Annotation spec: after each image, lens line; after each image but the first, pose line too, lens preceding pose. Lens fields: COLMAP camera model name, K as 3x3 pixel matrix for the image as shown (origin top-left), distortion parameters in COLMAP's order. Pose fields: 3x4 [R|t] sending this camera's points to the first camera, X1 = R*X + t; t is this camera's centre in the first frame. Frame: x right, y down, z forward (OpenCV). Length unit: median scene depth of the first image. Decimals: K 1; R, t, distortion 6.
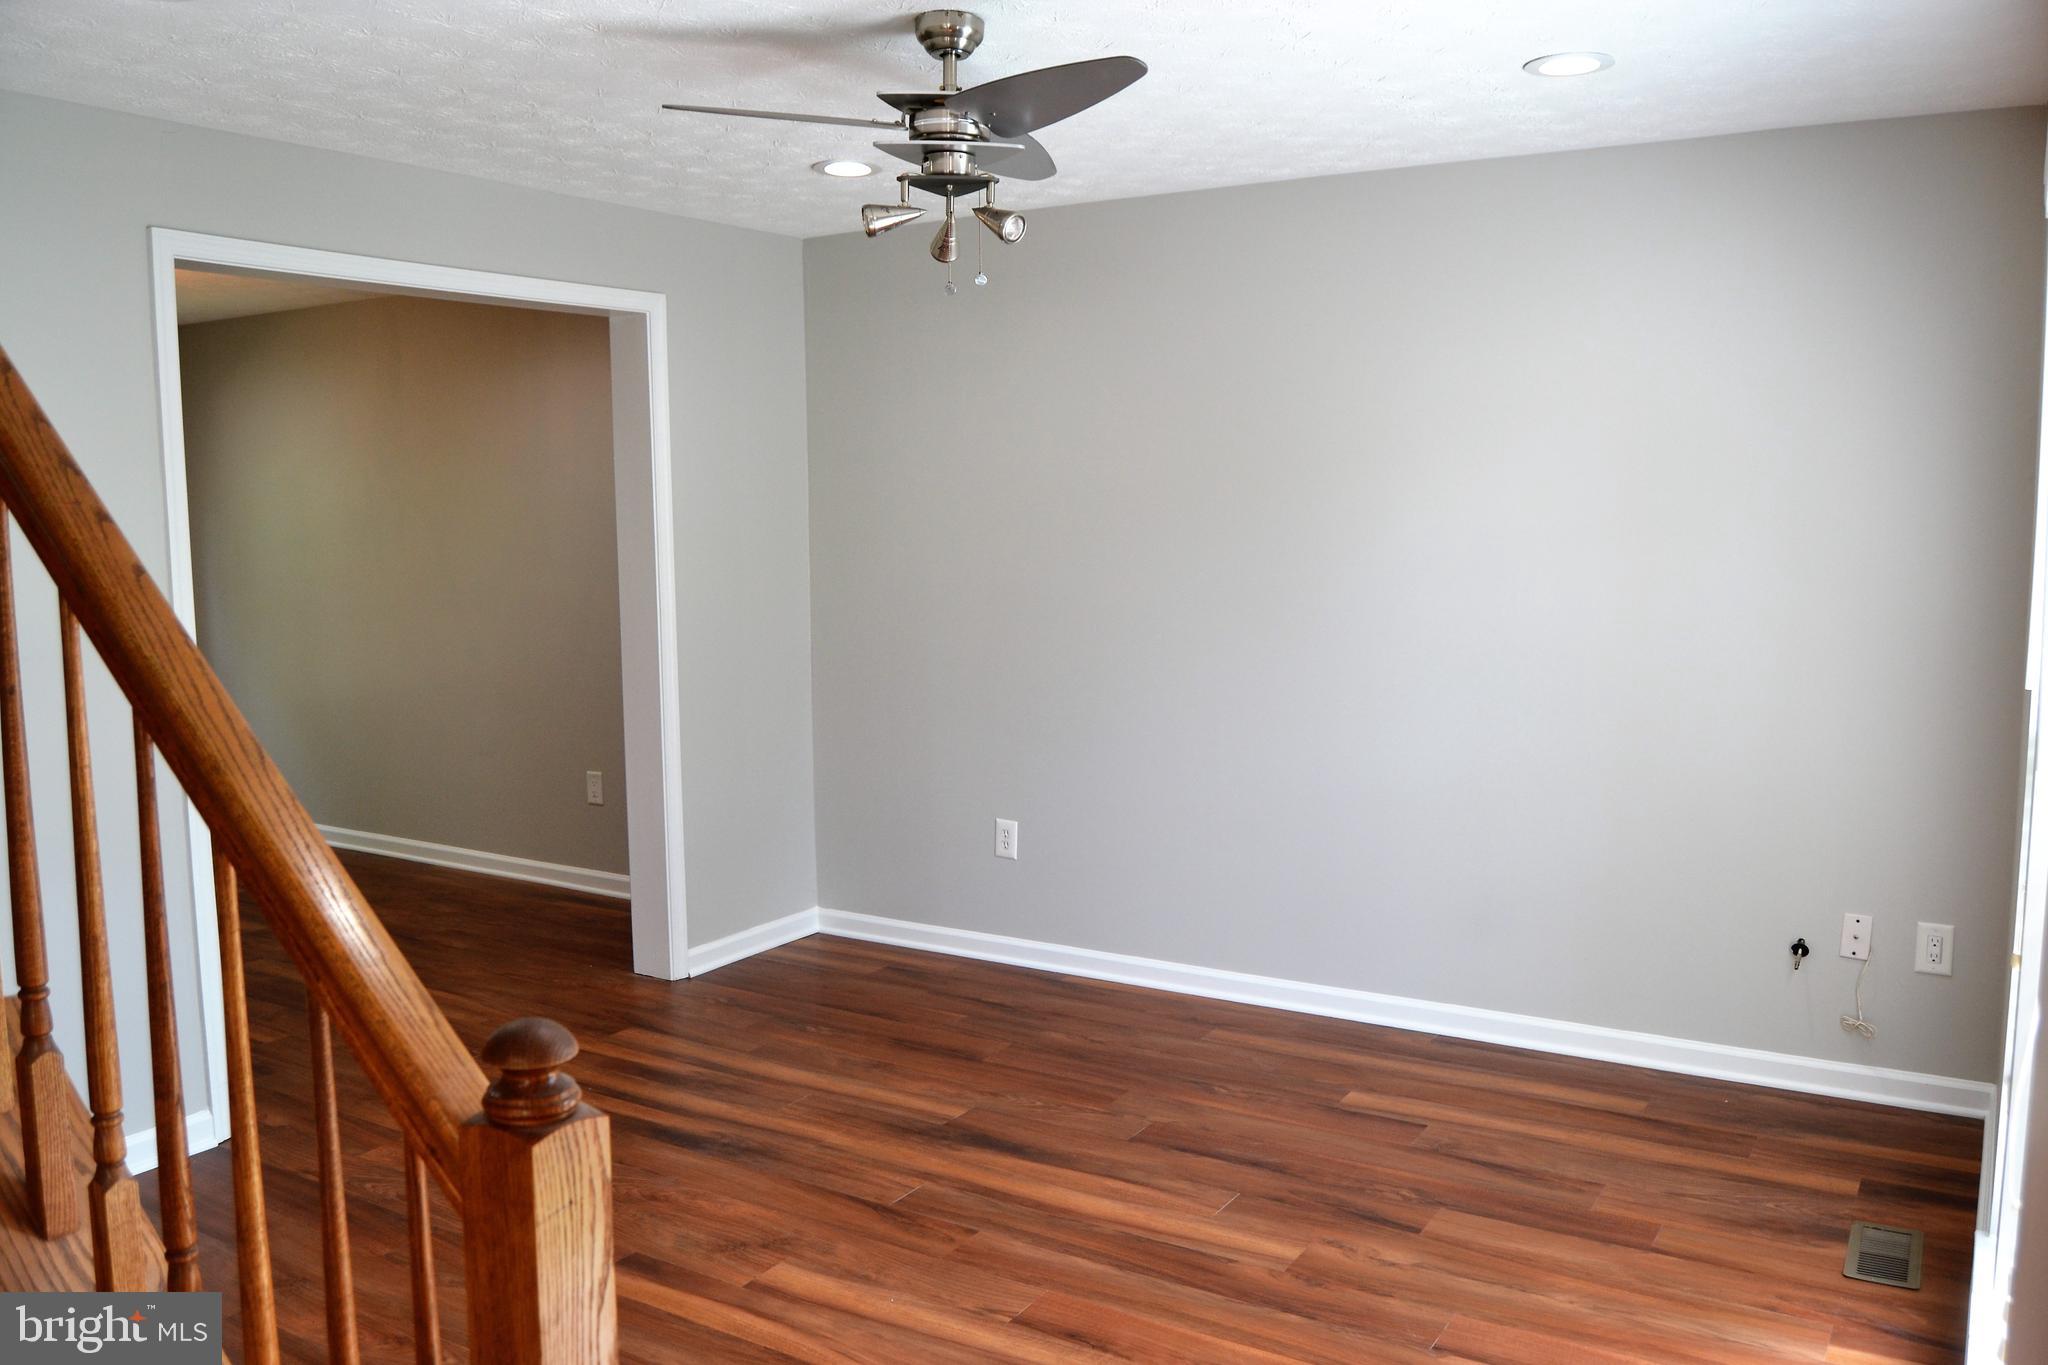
lens RADIAL K [[1646.2, 0, 1024.0], [0, 1646.2, 682.5], [0, 0, 1]] dist [-0.062413, 0.007221]
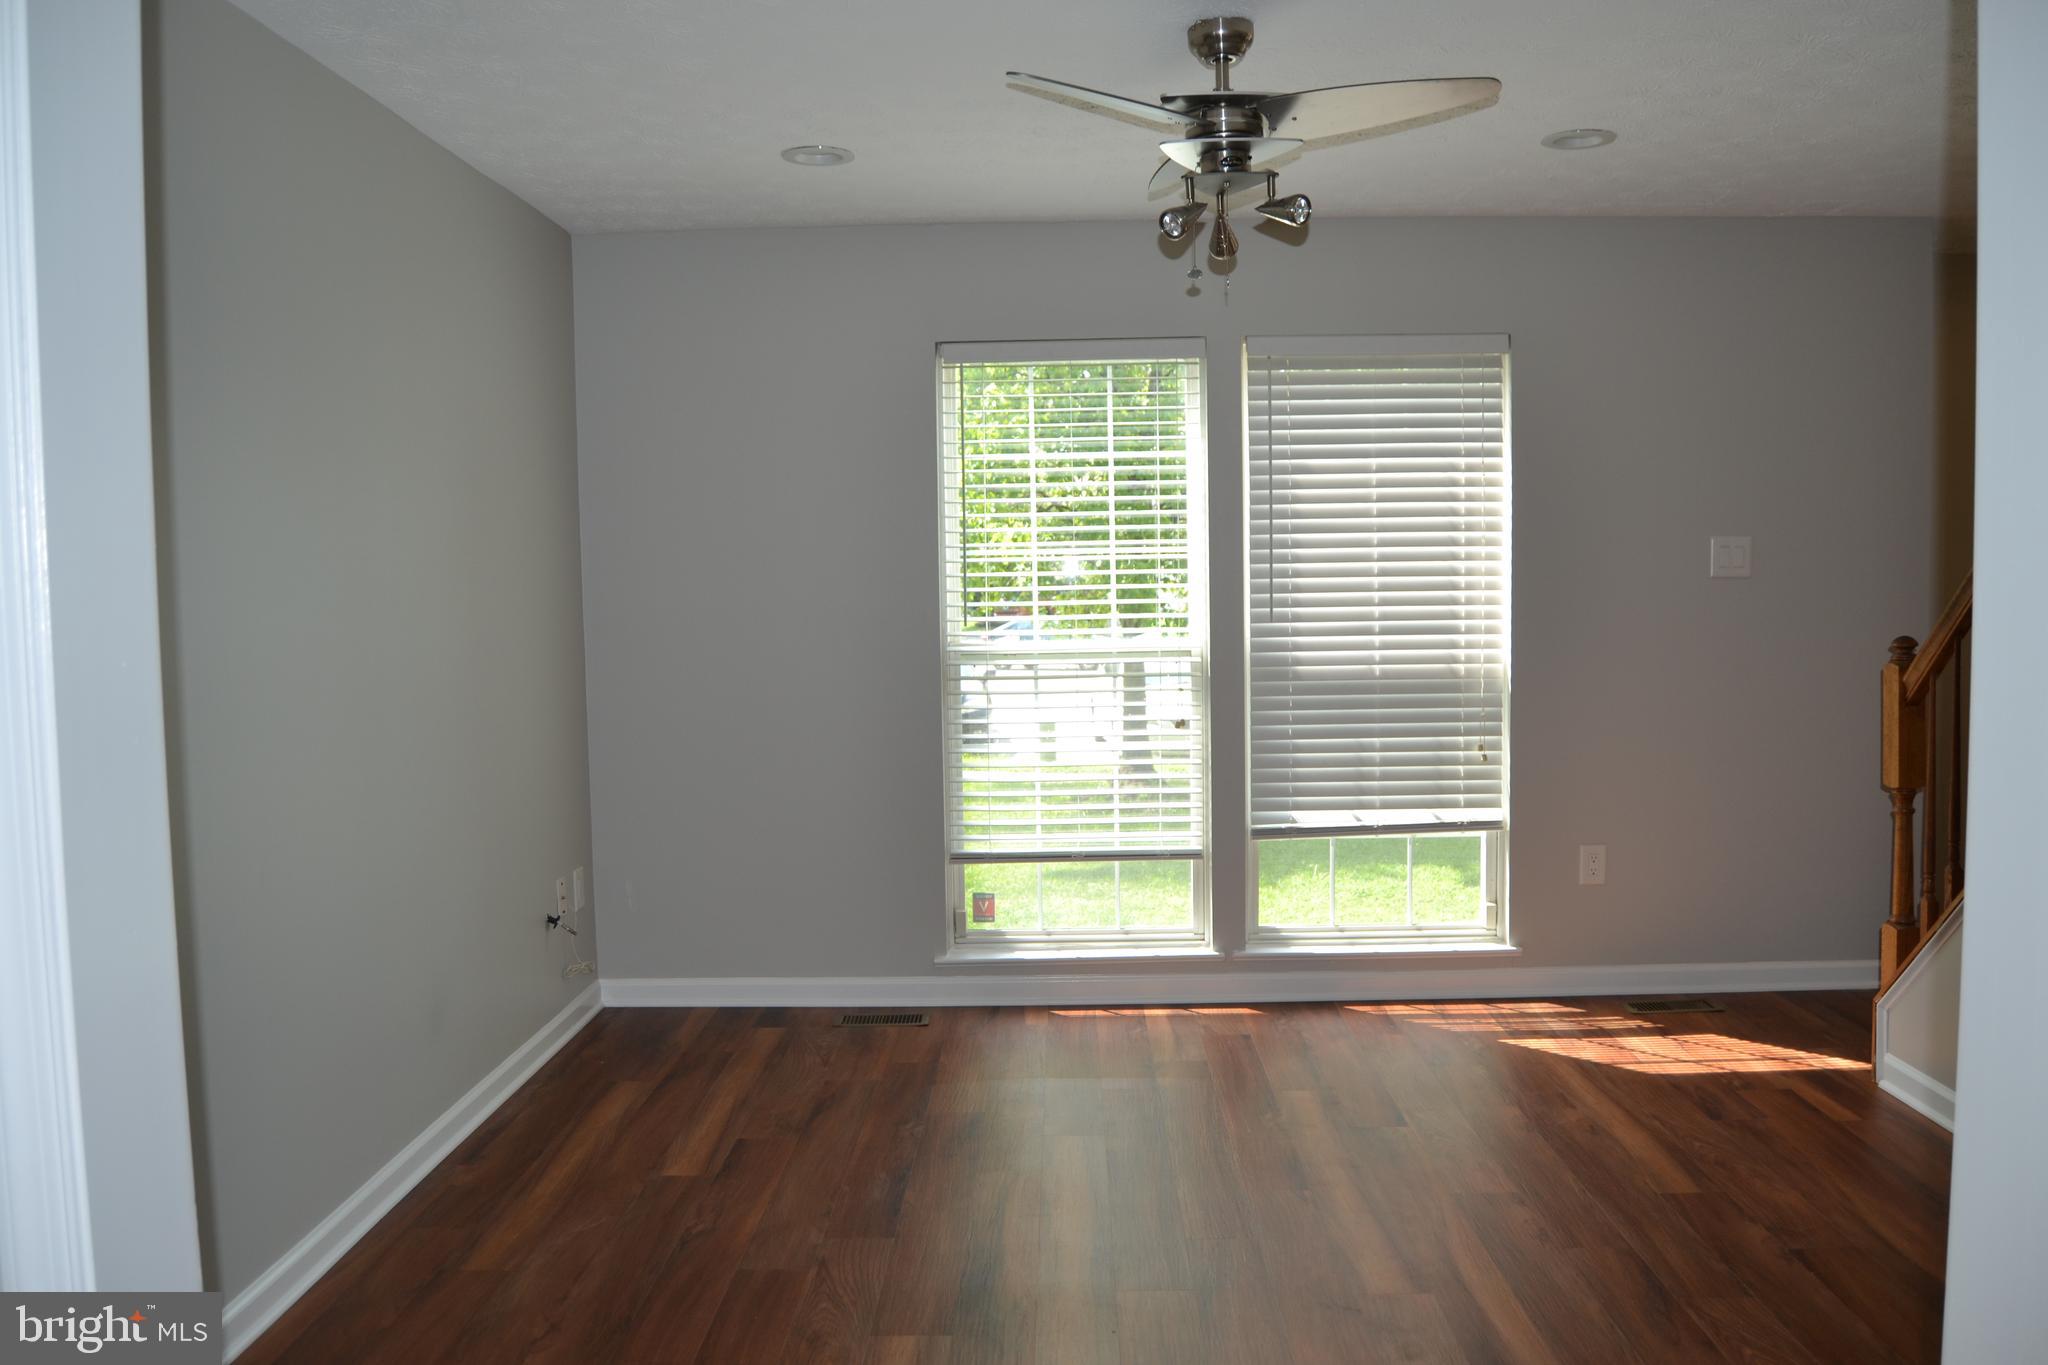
lens RADIAL K [[1646.2, 0, 1024.0], [0, 1646.2, 682.5], [0, 0, 1]] dist [-0.062413, 0.007221]
pose [[-0.511855, -0.044101, 0.857939, -0.728268], [0.115318, 0.986116, 0.119490, -0.110256], [-0.851297, 0.160097, -0.499662, 1.378094]]
